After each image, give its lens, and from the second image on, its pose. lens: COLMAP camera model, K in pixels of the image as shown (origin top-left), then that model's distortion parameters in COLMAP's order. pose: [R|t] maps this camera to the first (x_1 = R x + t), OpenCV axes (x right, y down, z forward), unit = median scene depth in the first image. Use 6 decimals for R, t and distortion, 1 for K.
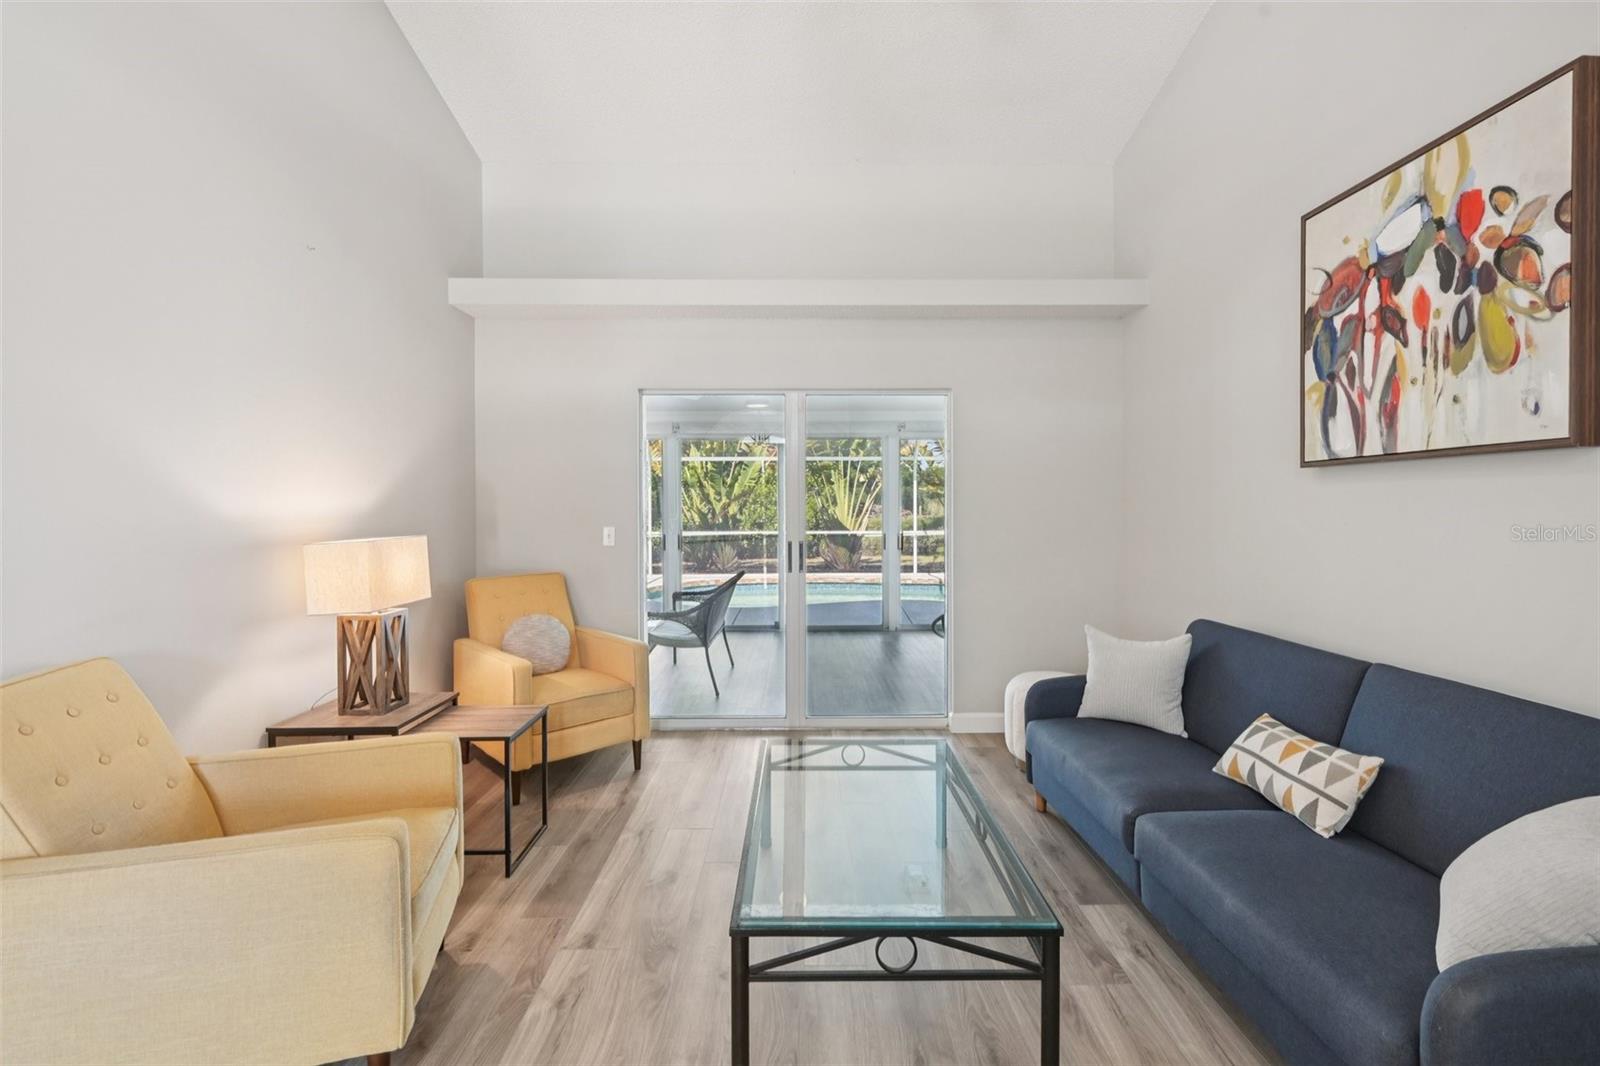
lens RADIAL K [[706.8, 0, 799.4], [0, 706.8, 513.4], [0, 0, 1]] dist [0.001186, 0.000714]
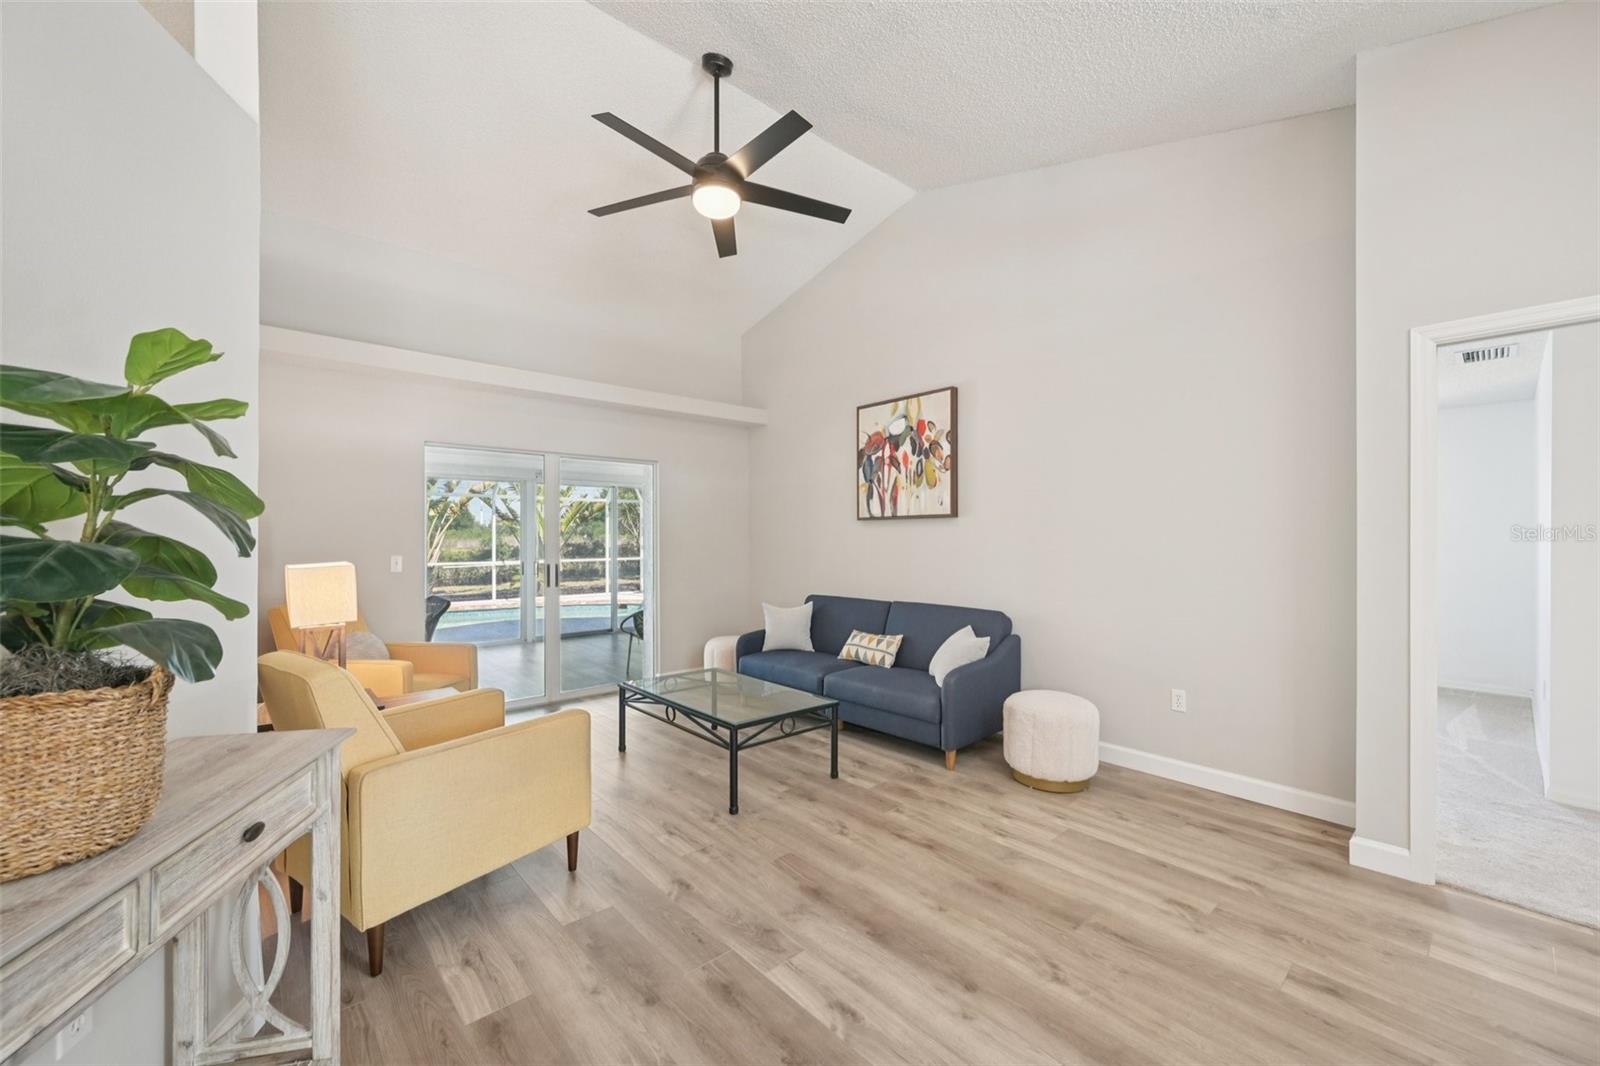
lens RADIAL K [[636.8, 0, 794.4], [0, 636.8, 541.0], [0, 0, 1]] dist [0.000583, -0.000098]
pose [[0.757572, -0.001582, 0.652749, -0.858280], [0.006898, 0.999961, -0.005582, 0.011080], [-0.652715, 0.008731, 0.757553, -0.438246]]
